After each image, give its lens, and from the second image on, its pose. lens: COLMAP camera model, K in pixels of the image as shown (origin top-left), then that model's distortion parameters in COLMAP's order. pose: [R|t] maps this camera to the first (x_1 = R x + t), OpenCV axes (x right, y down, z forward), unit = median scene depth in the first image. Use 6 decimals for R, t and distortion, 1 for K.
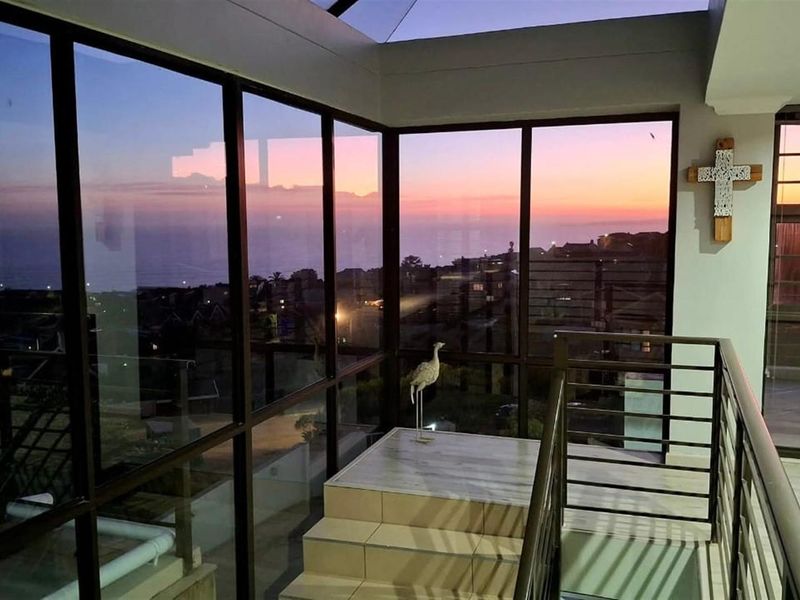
lens RADIAL K [[779.7, 0, 397.7], [0, 779.7, 298.9], [0, 0, 1]] dist [0.039990, 0.000000]
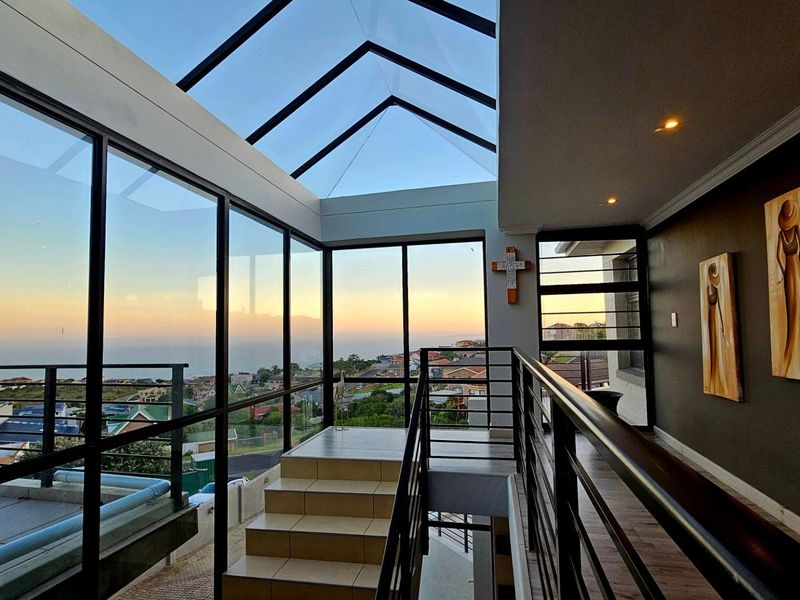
lens RADIAL K [[434.8, 0, 397.2], [0, 434.8, 306.2], [0, 0, 1]] dist [-0.001171, 0.001986]
pose [[0.993023, -0.002997, 0.117883, 0.033961], [0.022392, 0.986281, -0.163550, 0.080548], [-0.115775, 0.165049, 0.979467, 0.064014]]
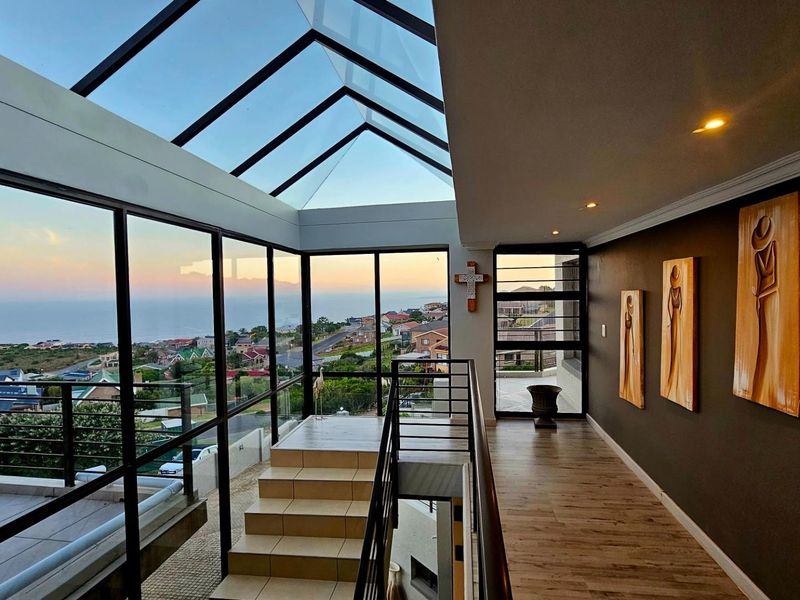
lens RADIAL K [[434.8, 0, 395.7], [0, 434.8, 306.0], [0, 0, 1]] dist [-0.001171, 0.001986]
pose [[0.982821, -0.016503, 0.183823, 0.011489], [0.030925, 0.996638, -0.075868, -0.005789], [-0.181953, 0.080249, 0.980027, -0.058277]]
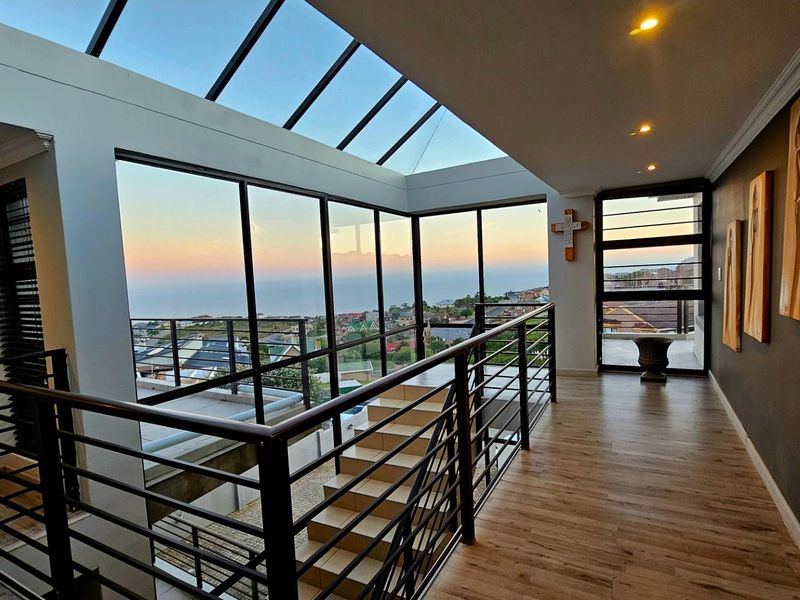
lens RADIAL K [[434.8, 0, 396.0], [0, 434.8, 302.3], [0, 0, 1]] dist [-0.001171, 0.001986]
pose [[0.984247, -0.029652, -0.174292, 0.150638], [0.023680, 0.999062, -0.036242, 0.057952], [0.175203, 0.031543, 0.984027, -0.144436]]
